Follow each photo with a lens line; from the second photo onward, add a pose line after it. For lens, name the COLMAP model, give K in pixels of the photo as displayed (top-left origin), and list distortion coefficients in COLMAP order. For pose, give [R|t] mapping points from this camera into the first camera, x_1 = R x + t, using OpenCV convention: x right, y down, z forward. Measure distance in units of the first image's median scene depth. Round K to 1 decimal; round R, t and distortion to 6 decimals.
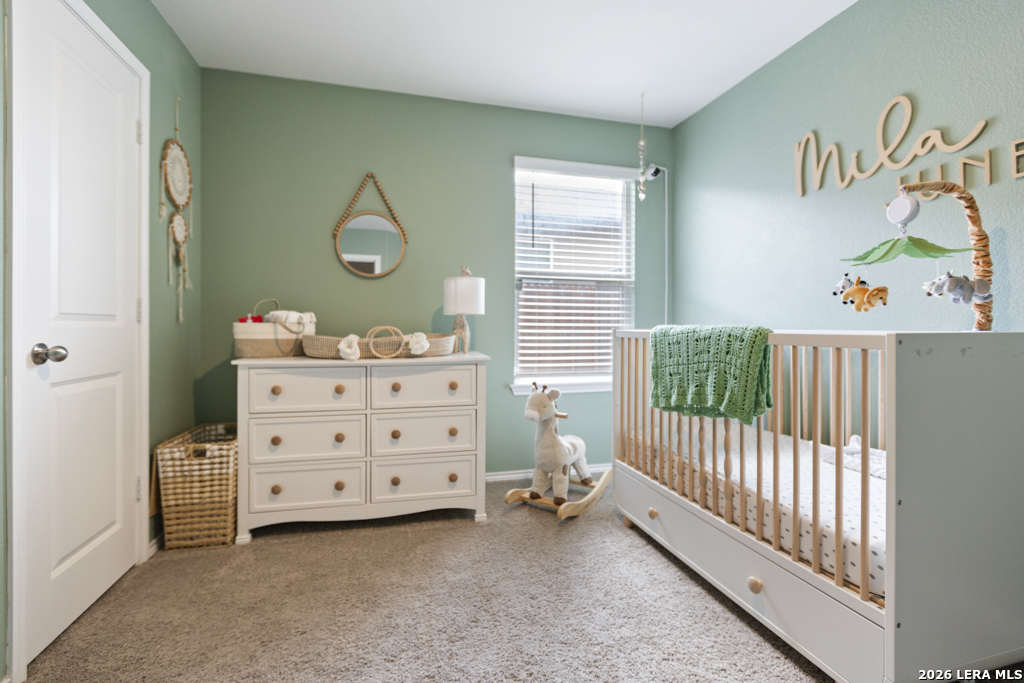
lens RADIAL K [[450.4, 0, 508.0], [0, 450.4, 325.6], [0, 0, 1]] dist [0.002641, -0.002669]
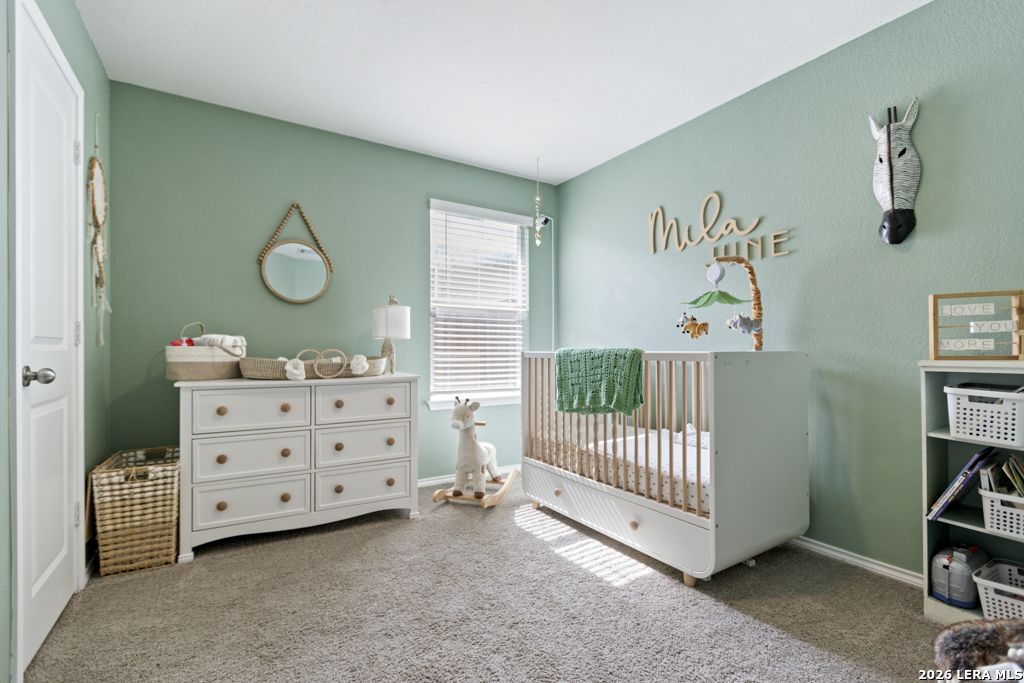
lens RADIAL K [[450.4, 0, 508.7], [0, 450.4, 345.0], [0, 0, 1]] dist [0.002641, -0.002669]
pose [[0.956965, 0.000274, 0.290202, -0.184036], [0.002482, 0.999955, -0.009127, 0.002405], [-0.290191, 0.009455, 0.956922, -0.197341]]
